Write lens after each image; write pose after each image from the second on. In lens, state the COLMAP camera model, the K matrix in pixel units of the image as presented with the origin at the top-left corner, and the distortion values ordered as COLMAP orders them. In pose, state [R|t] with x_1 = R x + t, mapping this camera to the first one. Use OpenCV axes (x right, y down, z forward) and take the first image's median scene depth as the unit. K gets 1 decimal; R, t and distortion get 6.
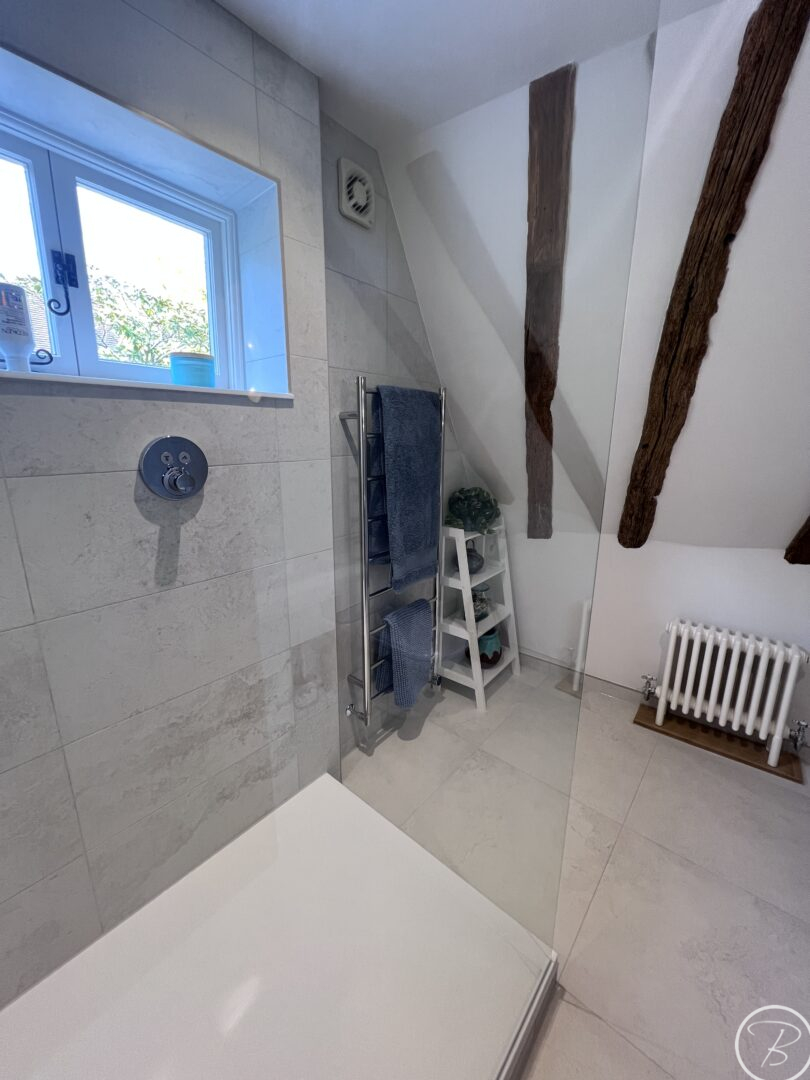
lens RADIAL K [[433.8, 0, 406.0], [0, 433.8, 539.4], [0, 0, 1]] dist [-0.006993, 0.002548]
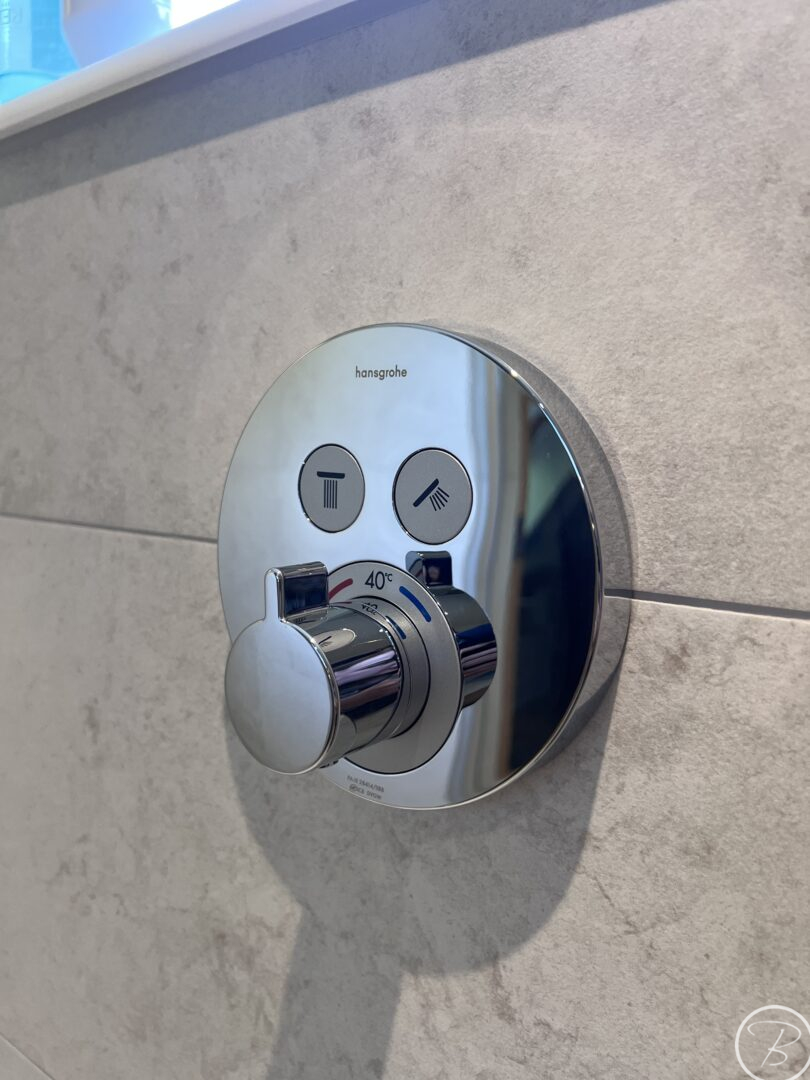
lens RADIAL K [[812.6, 0, 430.7], [0, 812.6, 545.2], [0, 0, 1]] dist [0.058146, -0.071626]
pose [[0.086227, 0.101478, -0.991094, -0.231995], [-0.272144, 0.959364, 0.074552, -0.158264], [0.958385, 0.263292, 0.110339, 0.804194]]
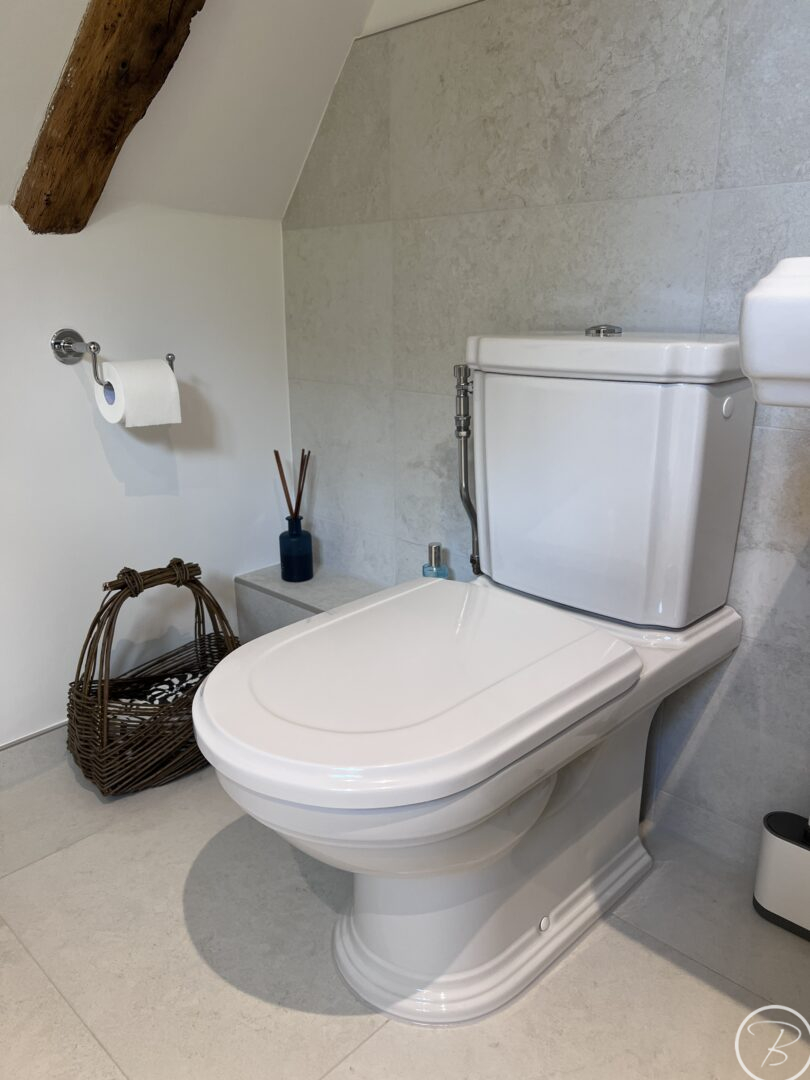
lens RADIAL K [[812.6, 0, 406.2], [0, 812.6, 548.0], [0, 0, 1]] dist [0.058146, -0.071626]
pose [[-0.069861, 0.292435, -0.953730, 0.649169], [-0.235908, 0.924104, 0.300632, 0.212062], [0.969261, 0.245995, 0.004429, 0.833444]]
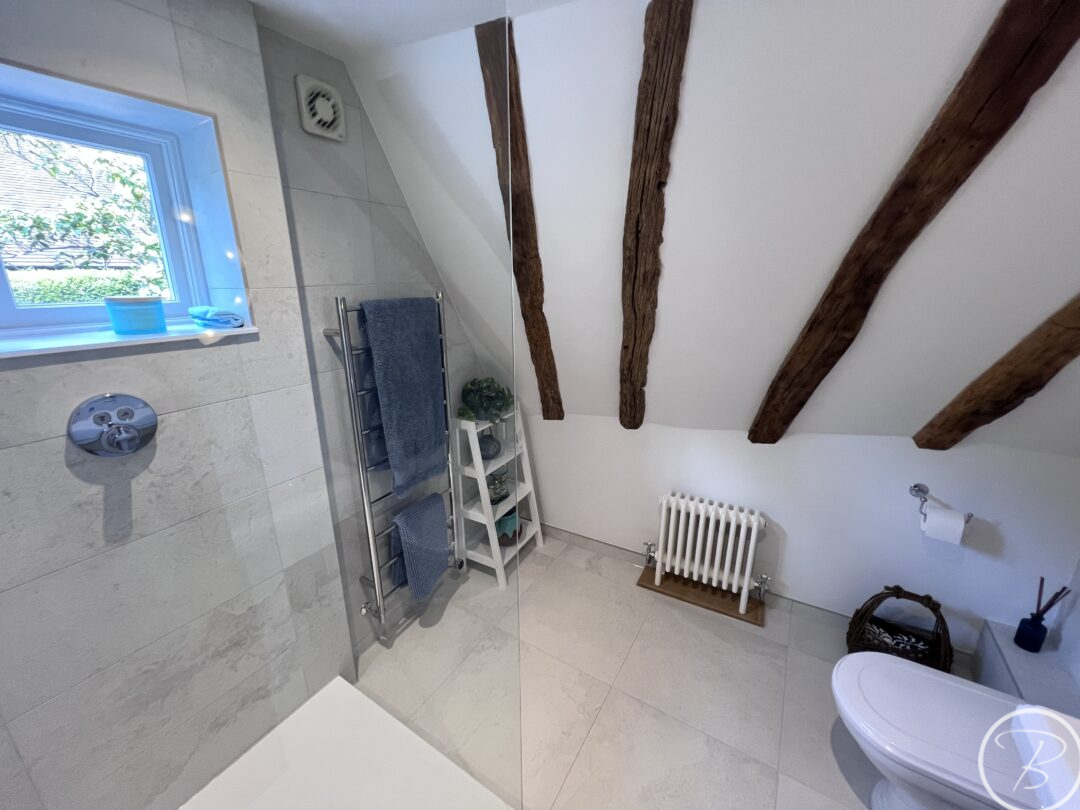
lens RADIAL K [[433.8, 0, 537.9], [0, 433.8, 405.7], [0, 0, 1]] dist [-0.006993, 0.002548]
pose [[0.988121, -0.050609, 0.145103, 0.218794], [0.043146, 0.997601, 0.054127, -0.181106], [-0.147495, -0.047223, 0.987935, -0.079439]]
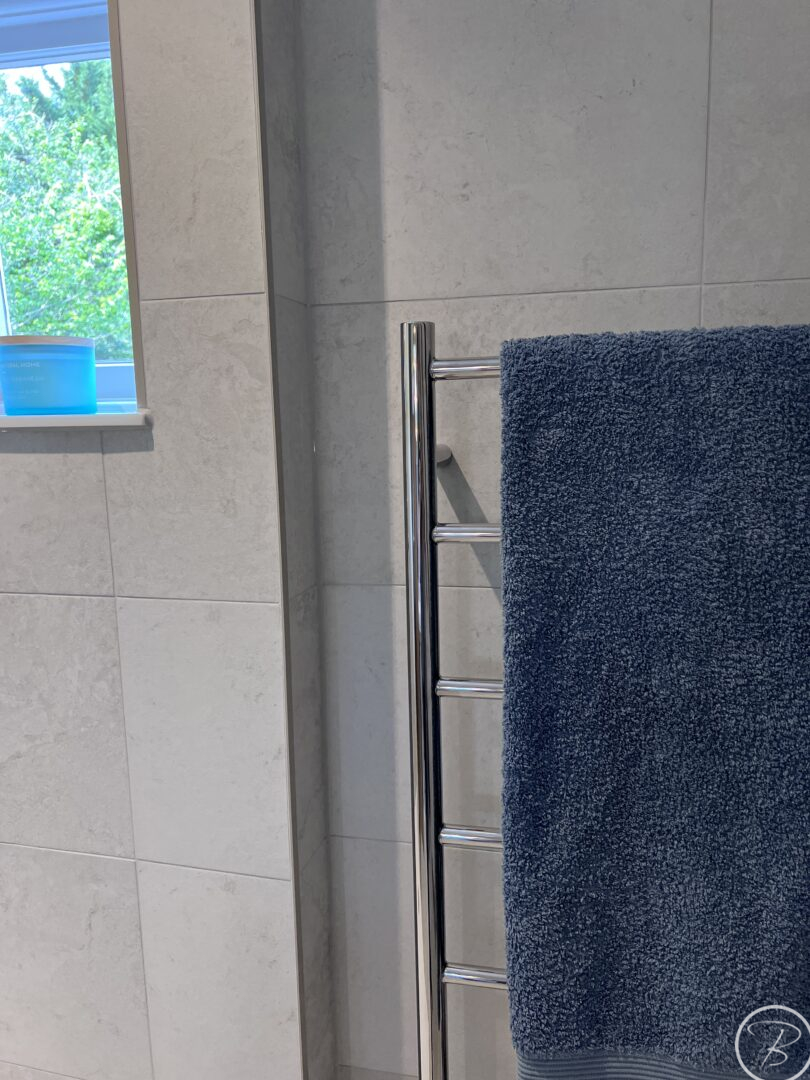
lens RADIAL K [[812.6, 0, 413.3], [0, 812.6, 546.9], [0, 0, 1]] dist [0.058146, -0.071626]
pose [[0.429792, 0.126336, -0.894046, 0.421459], [-0.194277, 0.979911, 0.045075, -0.298220], [0.881780, 0.154320, 0.445702, 0.906012]]
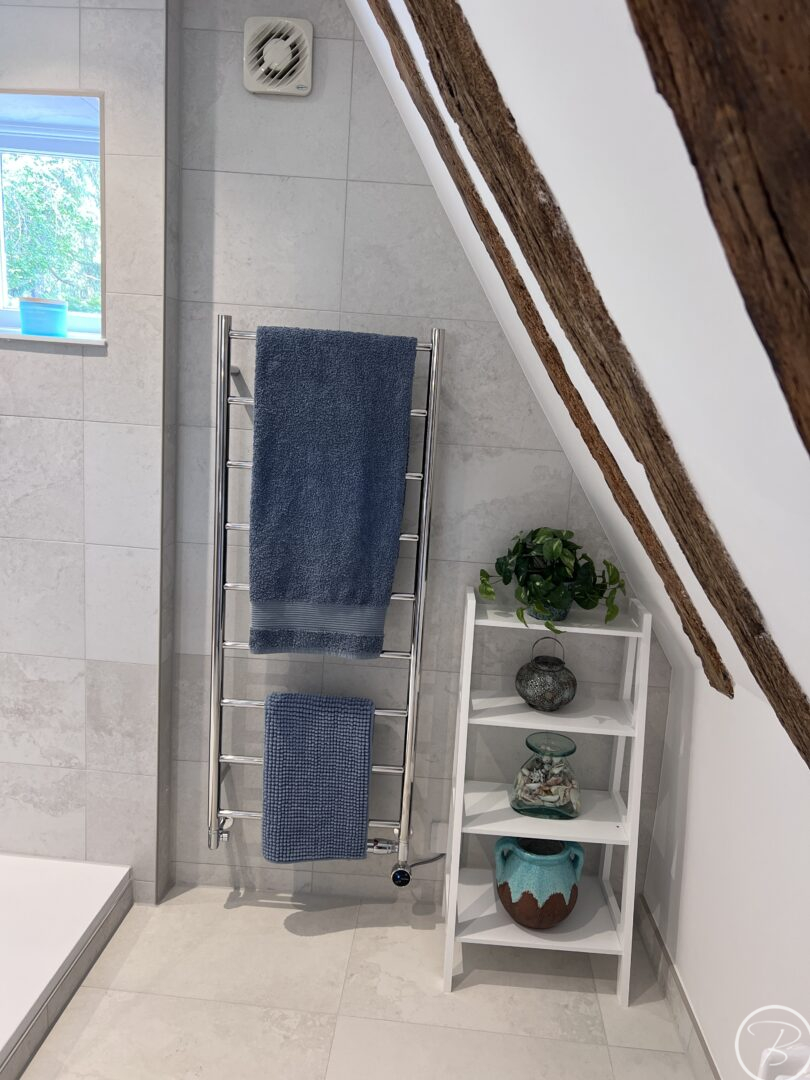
lens RADIAL K [[812.6, 0, 406.3], [0, 812.6, 534.2], [0, 0, 1]] dist [0.058146, -0.071626]
pose [[0.589483, 0.177108, -0.788126, 1.320761], [-0.253500, 0.966939, 0.027684, -0.168435], [0.766973, 0.183471, 0.614891, 0.554032]]
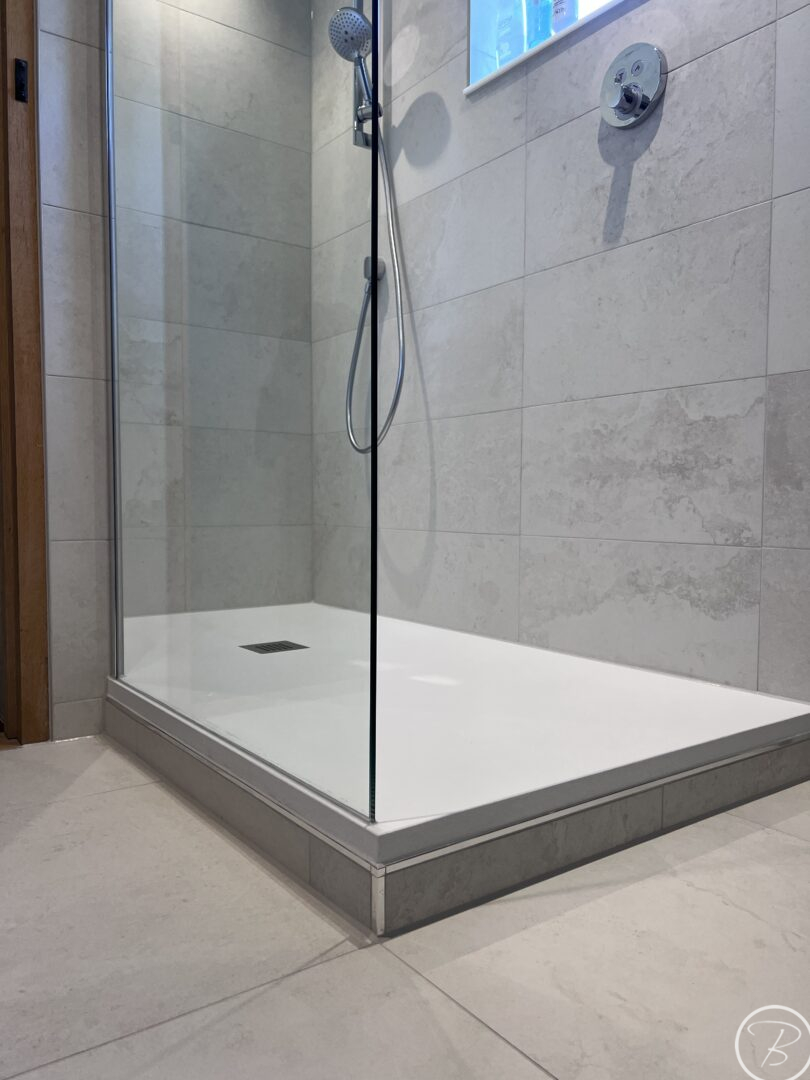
lens RADIAL K [[812.6, 0, 412.5], [0, 812.6, 544.7], [0, 0, 1]] dist [0.058146, -0.071626]
pose [[-0.219953, 0.044352, -0.974502, 0.920399], [-0.243757, 0.964778, 0.098927, 0.510821], [0.944565, 0.259301, -0.201394, 0.939876]]
